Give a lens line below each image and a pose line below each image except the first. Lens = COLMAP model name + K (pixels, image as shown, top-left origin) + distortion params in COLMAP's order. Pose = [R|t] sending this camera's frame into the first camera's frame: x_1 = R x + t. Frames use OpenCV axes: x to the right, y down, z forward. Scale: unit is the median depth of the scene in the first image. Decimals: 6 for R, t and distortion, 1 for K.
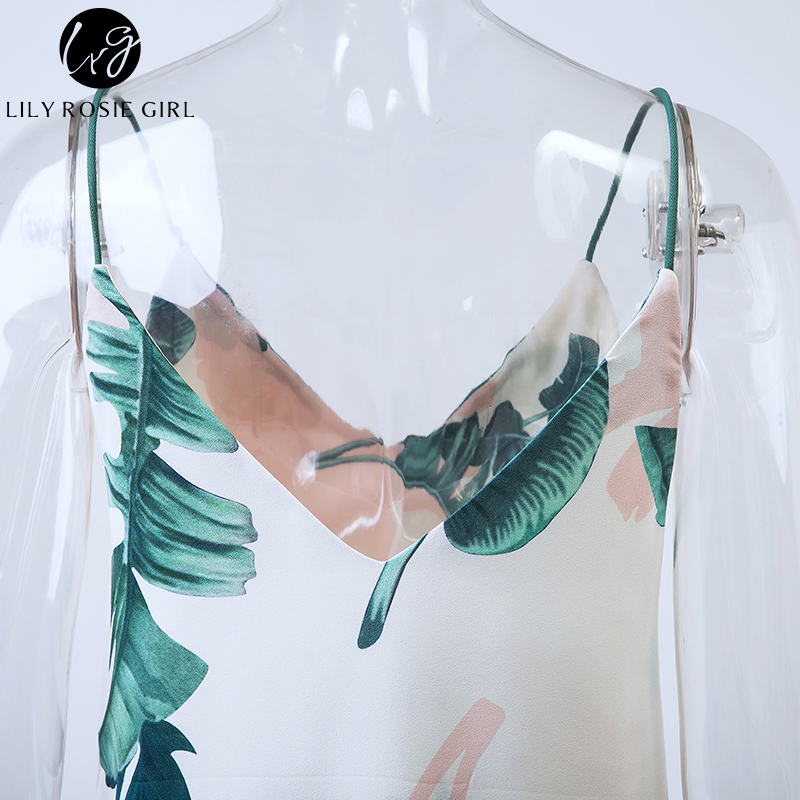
lens RADIAL K [[2212.0, 0, 419.7], [0, 2212.0, 358.3], [0, 0, 1]] dist [0.131767, 0.000000]
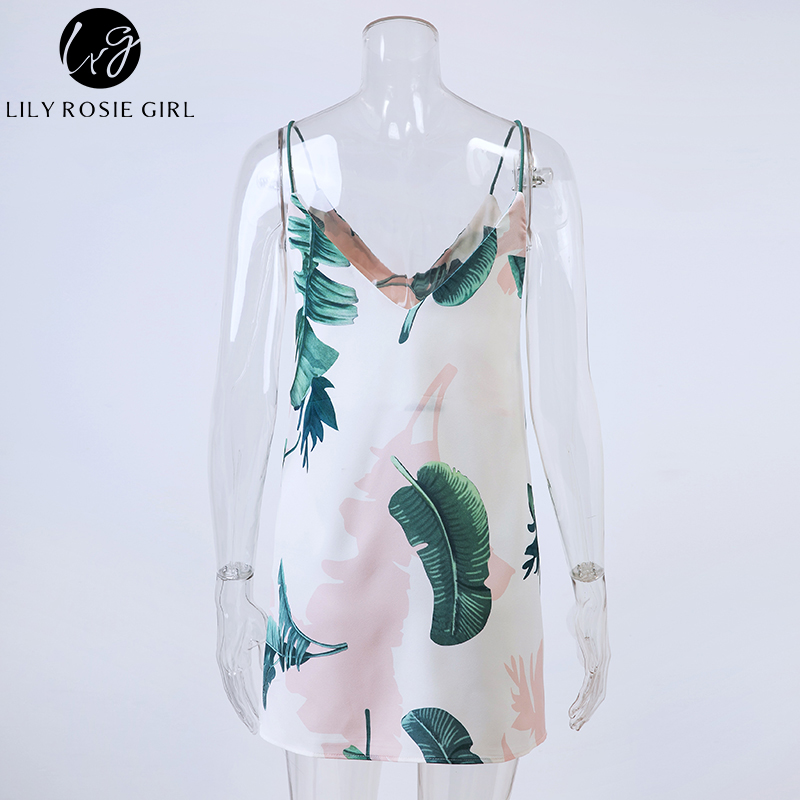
lens RADIAL K [[2212.0, 0, 399.5], [0, 2212.0, 400.1], [0, 0, 1]] dist [0.131767, 0.000000]
pose [[0.999900, -0.013533, 0.004207, -0.037380], [0.013545, 0.999904, -0.003039, 0.196565], [-0.004166, 0.003096, 0.999987, -1.474773]]
